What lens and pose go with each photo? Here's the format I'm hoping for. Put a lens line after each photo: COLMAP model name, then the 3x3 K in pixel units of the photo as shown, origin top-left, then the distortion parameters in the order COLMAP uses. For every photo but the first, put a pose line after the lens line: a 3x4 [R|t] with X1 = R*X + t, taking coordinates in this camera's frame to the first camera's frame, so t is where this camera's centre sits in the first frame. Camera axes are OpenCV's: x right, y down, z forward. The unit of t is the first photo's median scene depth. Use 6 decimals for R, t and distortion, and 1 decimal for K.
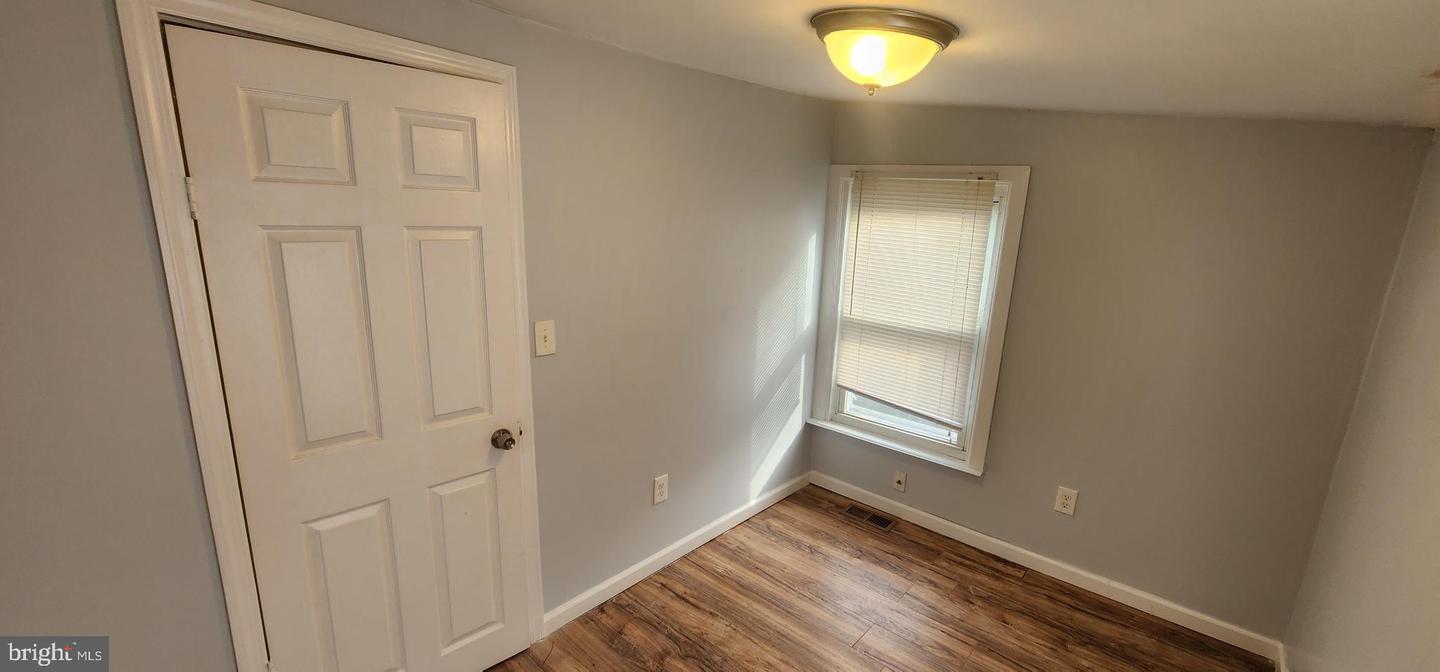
lens RADIAL K [[592.5, 0, 720.0], [0, 592.5, 336.0], [0, 0, 1]] dist [-0.000572, 0.000190]
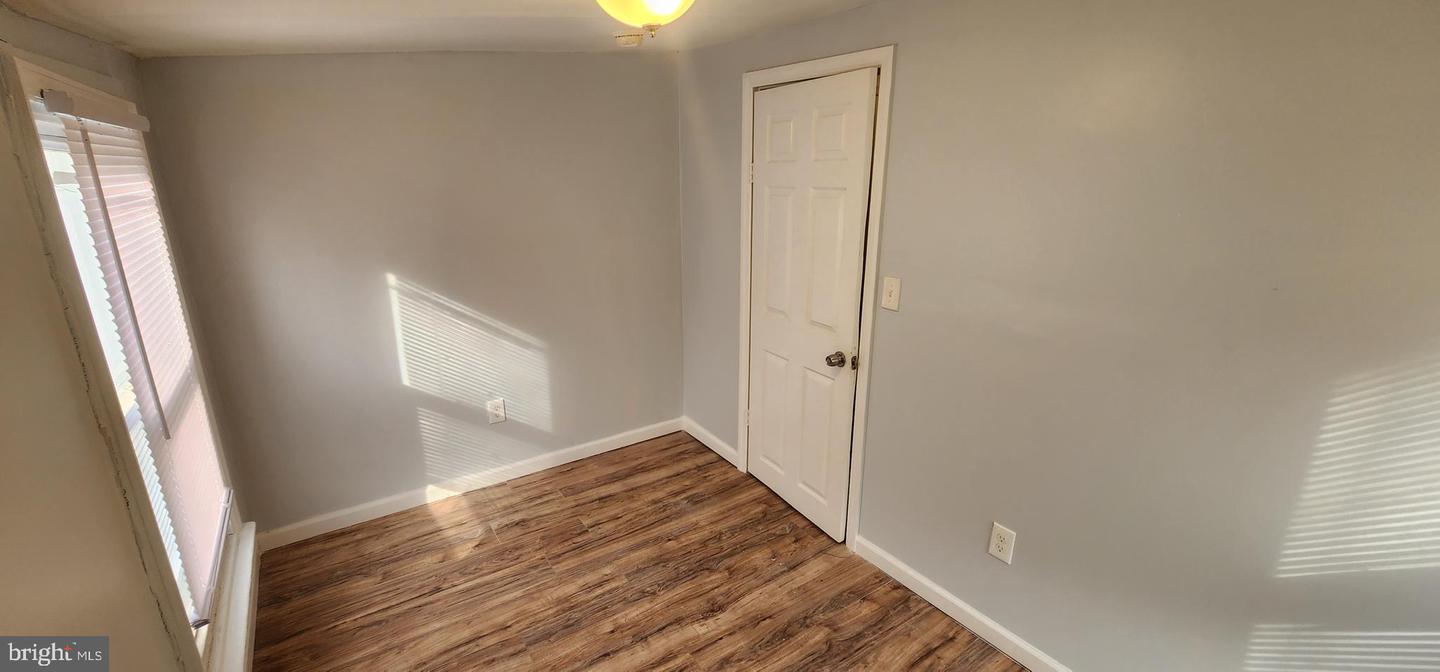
lens RADIAL K [[592.5, 0, 720.0], [0, 592.5, 336.0], [0, 0, 1]] dist [-0.000572, 0.000190]
pose [[-0.252706, 0.218173, -0.942624, 0.808975], [-0.204833, 0.940099, 0.272501, -0.152112], [0.945613, 0.261943, -0.192880, 0.927369]]
